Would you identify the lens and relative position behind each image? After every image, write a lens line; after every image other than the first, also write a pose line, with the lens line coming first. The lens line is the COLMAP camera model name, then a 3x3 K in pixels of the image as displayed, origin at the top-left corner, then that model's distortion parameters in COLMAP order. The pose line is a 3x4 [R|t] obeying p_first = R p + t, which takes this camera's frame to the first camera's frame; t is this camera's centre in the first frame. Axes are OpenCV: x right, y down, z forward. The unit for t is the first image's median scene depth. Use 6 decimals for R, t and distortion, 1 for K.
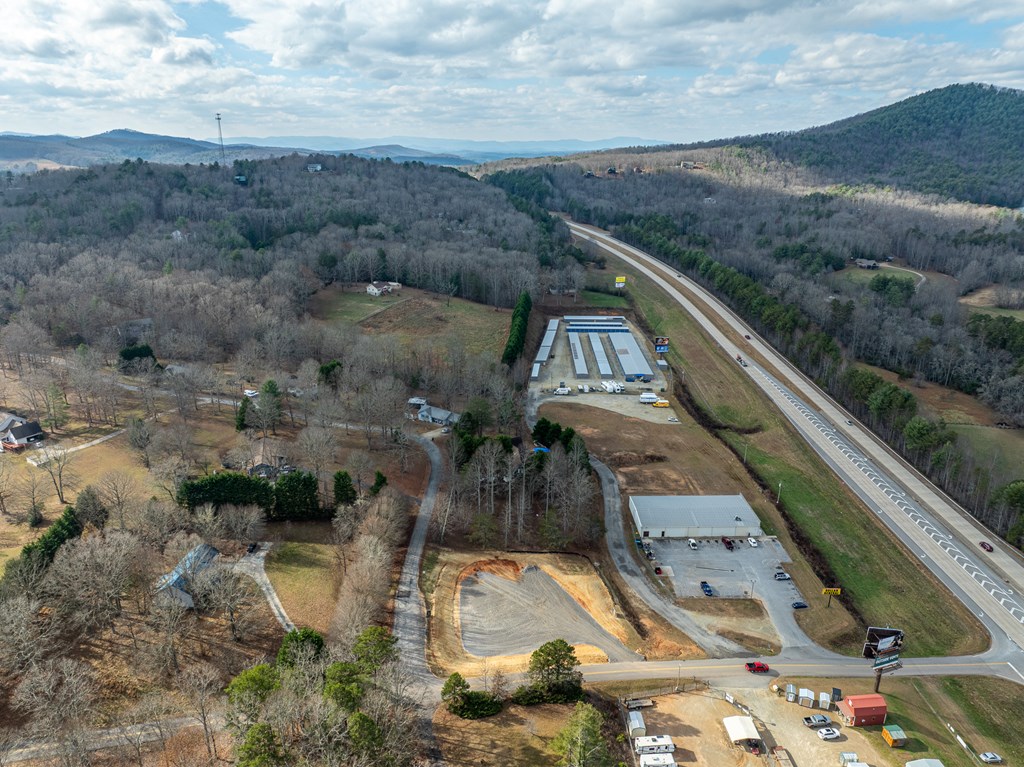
lens RADIAL K [[721.8, 0, 520.3], [0, 721.8, 384.8], [0, 0, 1]] dist [-0.023682, 0.005274]
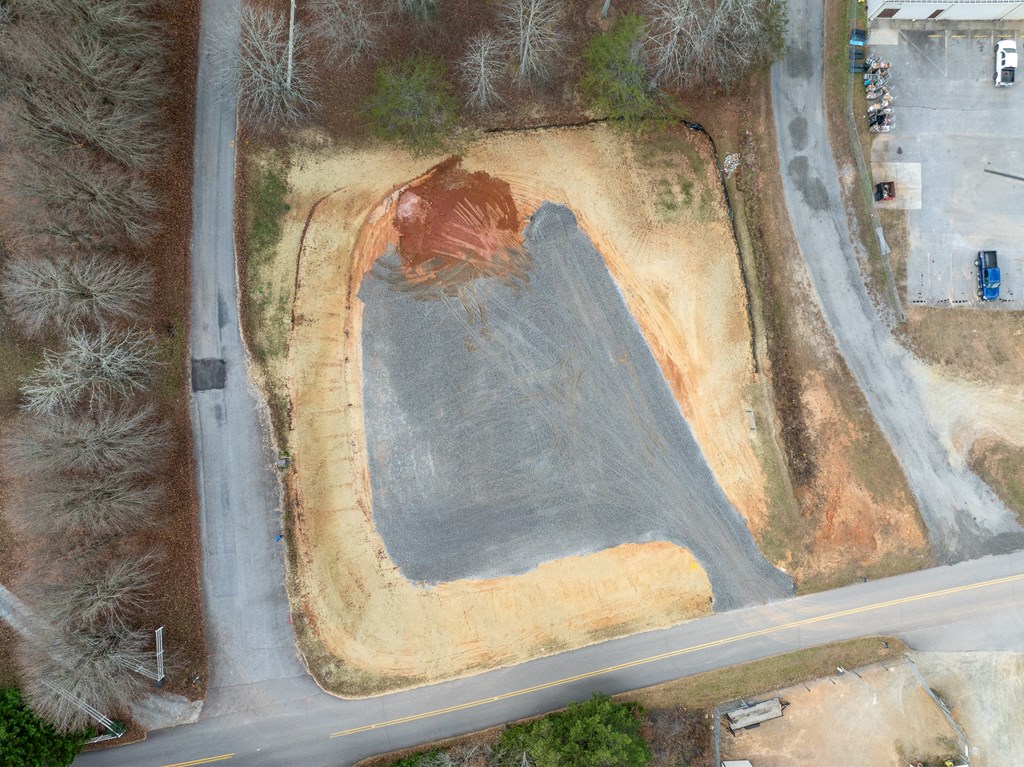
lens RADIAL K [[727.7, 0, 517.0], [0, 727.7, 364.6], [0, 0, 1]] dist [-0.051725, 0.031295]
pose [[0.999396, 0.025794, 0.023295, -0.008280], [-0.030417, 0.324841, 0.945279, -0.058389], [0.016815, -0.945417, 0.325429, 0.726875]]
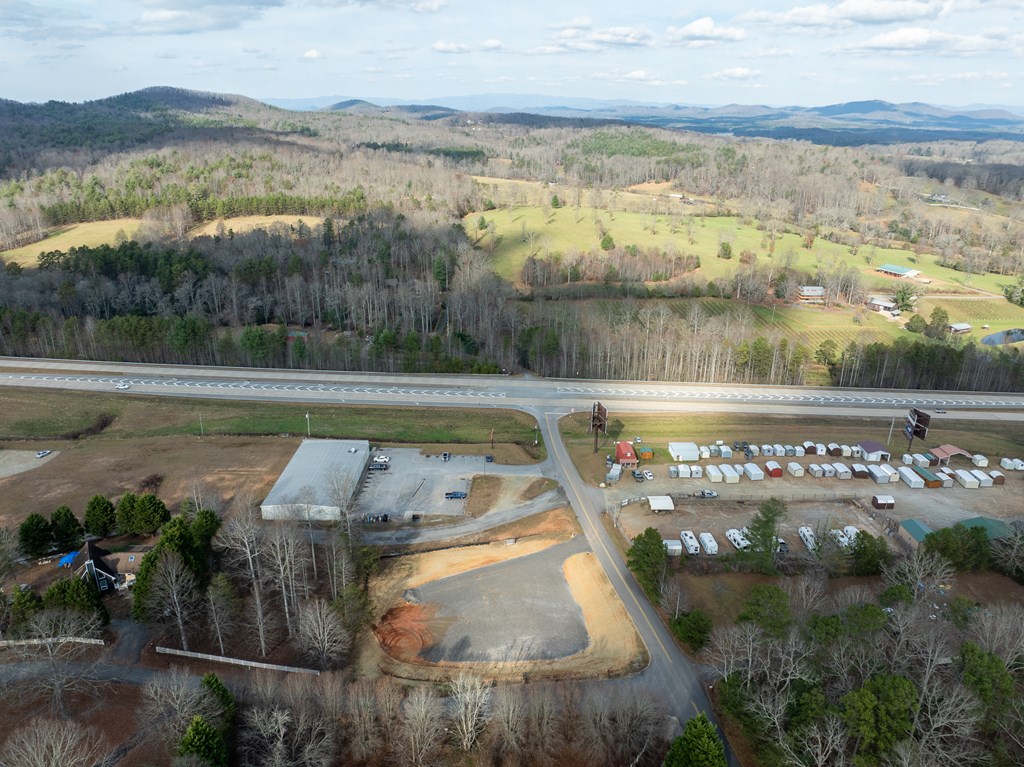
lens RADIAL K [[720.2, 0, 512.0], [0, 720.2, 383.5], [0, 0, 1]] dist [-0.020297, 0.001382]
pose [[0.044428, -0.365862, 0.929608, -0.534758], [0.307690, 0.890303, 0.335688, -0.144893], [-0.950449, 0.271117, 0.152127, 0.648586]]
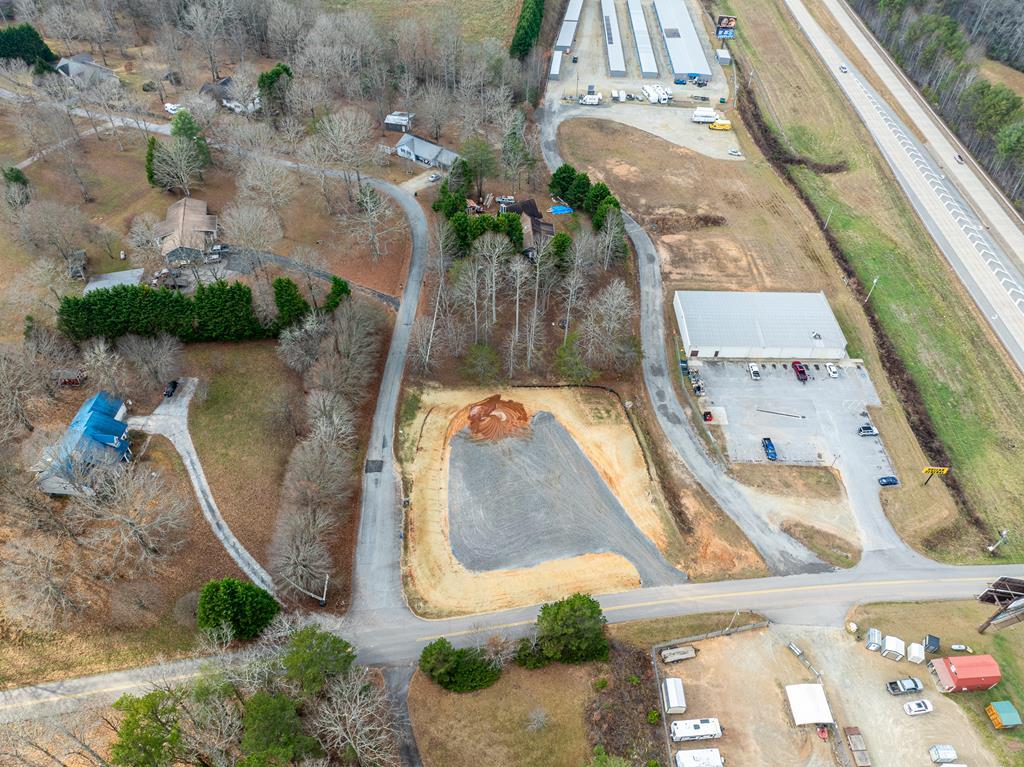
lens RADIAL K [[710.8, 0, 519.3], [0, 710.8, 386.4], [0, 0, 1]] dist [-0.032467, 0.006484]
pose [[0.999600, 0.027250, -0.007606, -0.004868], [-0.020549, 0.884086, 0.466872, -0.110543], [0.019447, -0.466529, 0.884292, 0.314296]]
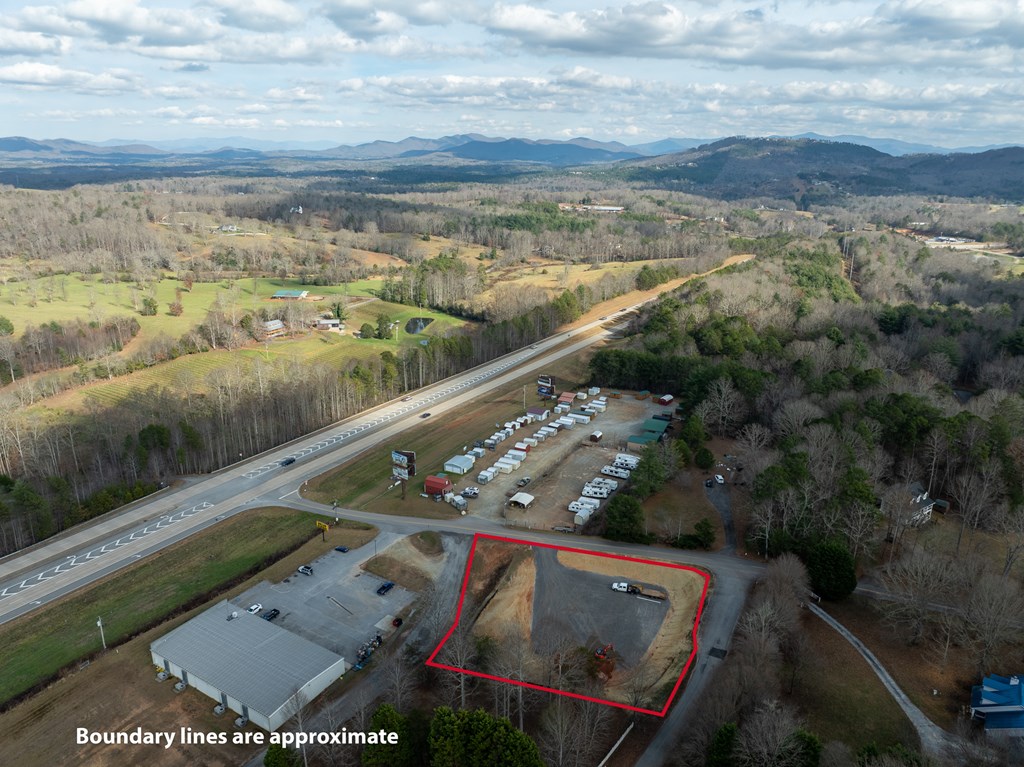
lens RADIAL K [[721.8, 0, 520.3], [0, 721.8, 384.8], [0, 0, 1]] dist [-0.023682, 0.005274]
pose [[-0.844365, -0.179423, 0.504832, -0.270775], [0.156778, 0.818269, 0.553043, -0.365555], [-0.512317, 0.546117, -0.662788, 1.222736]]
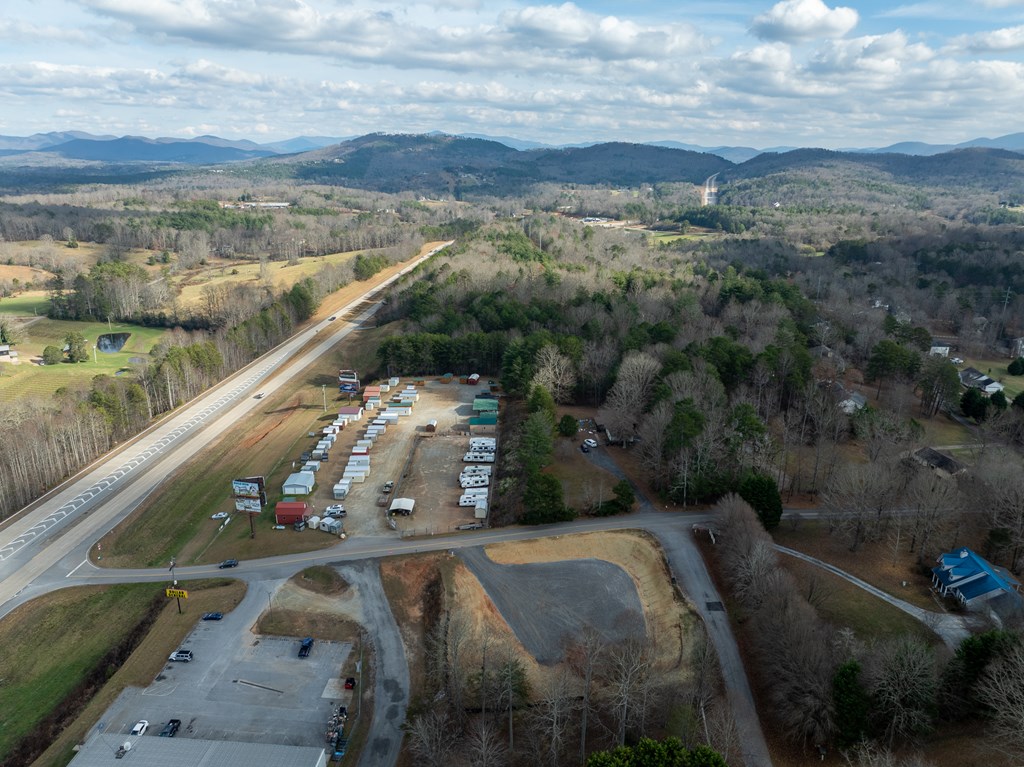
lens RADIAL K [[727.7, 0, 517.0], [0, 727.7, 364.6], [0, 0, 1]] dist [-0.051725, 0.031295]
pose [[-0.995757, -0.041933, 0.081915, 0.001155], [0.012432, 0.820686, 0.571243, -0.316616], [-0.091180, 0.569838, -0.816683, 1.246736]]
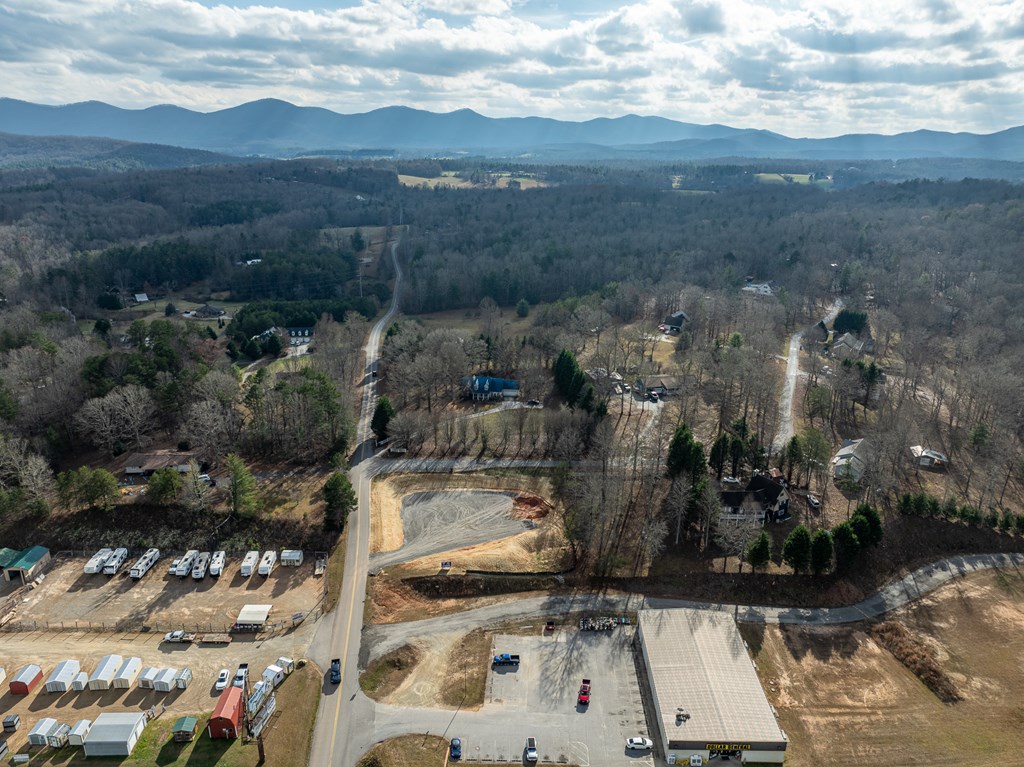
lens RADIAL K [[721.8, 0, 520.3], [0, 721.8, 384.8], [0, 0, 1]] dist [-0.023682, 0.005274]
pose [[-0.040663, 0.314554, -0.948368, 0.772651], [-0.336996, 0.889221, 0.309385, -0.180012], [0.940628, 0.332177, 0.069845, 0.767916]]
